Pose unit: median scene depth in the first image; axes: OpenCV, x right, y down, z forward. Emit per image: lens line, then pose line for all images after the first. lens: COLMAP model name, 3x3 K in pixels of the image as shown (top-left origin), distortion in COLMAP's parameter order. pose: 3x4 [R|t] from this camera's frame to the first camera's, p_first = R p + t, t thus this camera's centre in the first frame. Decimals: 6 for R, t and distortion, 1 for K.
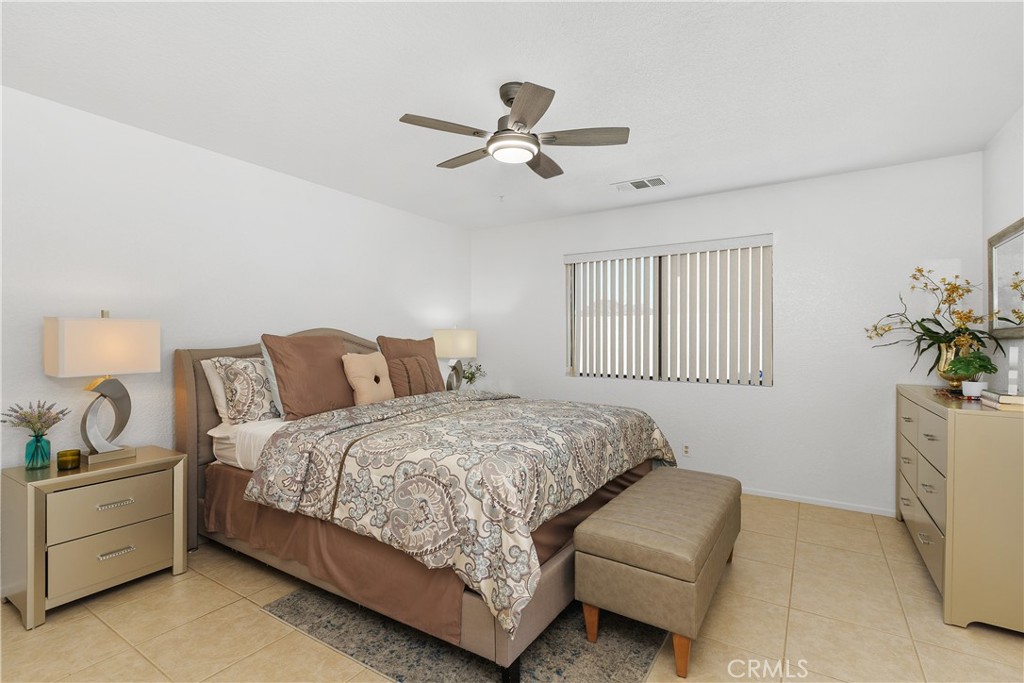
lens RADIAL K [[471.4, 0, 512.1], [0, 471.4, 343.5], [0, 0, 1]] dist [0.009007, -0.002583]
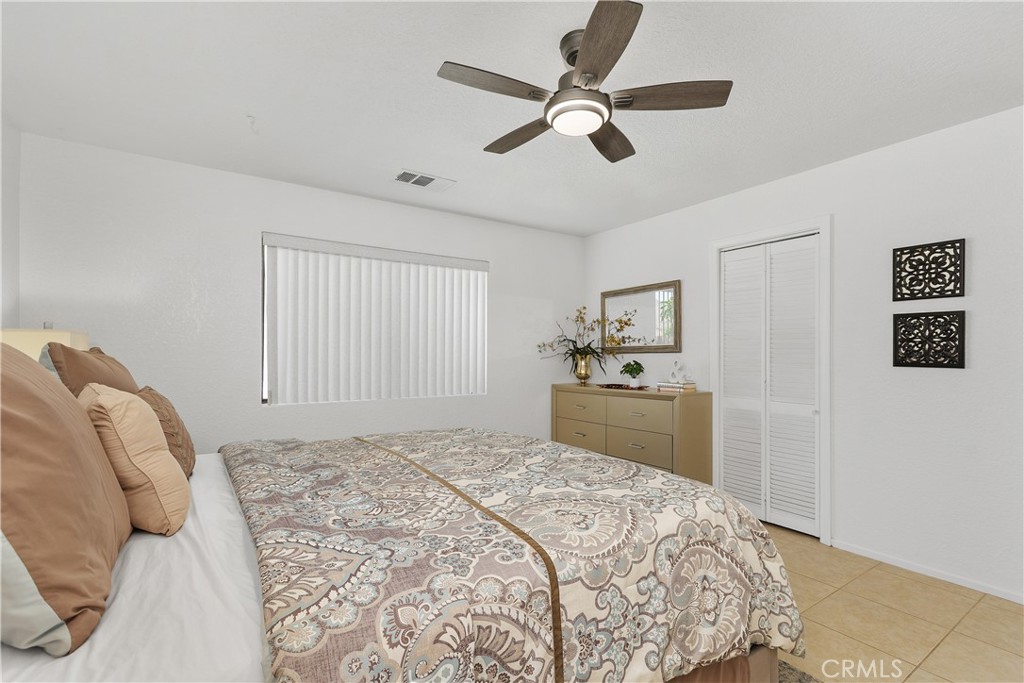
lens RADIAL K [[471.4, 0, 513.5], [0, 471.4, 344.6], [0, 0, 1]] dist [0.009007, -0.002583]
pose [[0.377779, 0.016492, 0.925749, -0.863715], [0.001621, 0.999828, -0.018473, -0.008651], [-0.925894, 0.008479, 0.377688, 0.885128]]
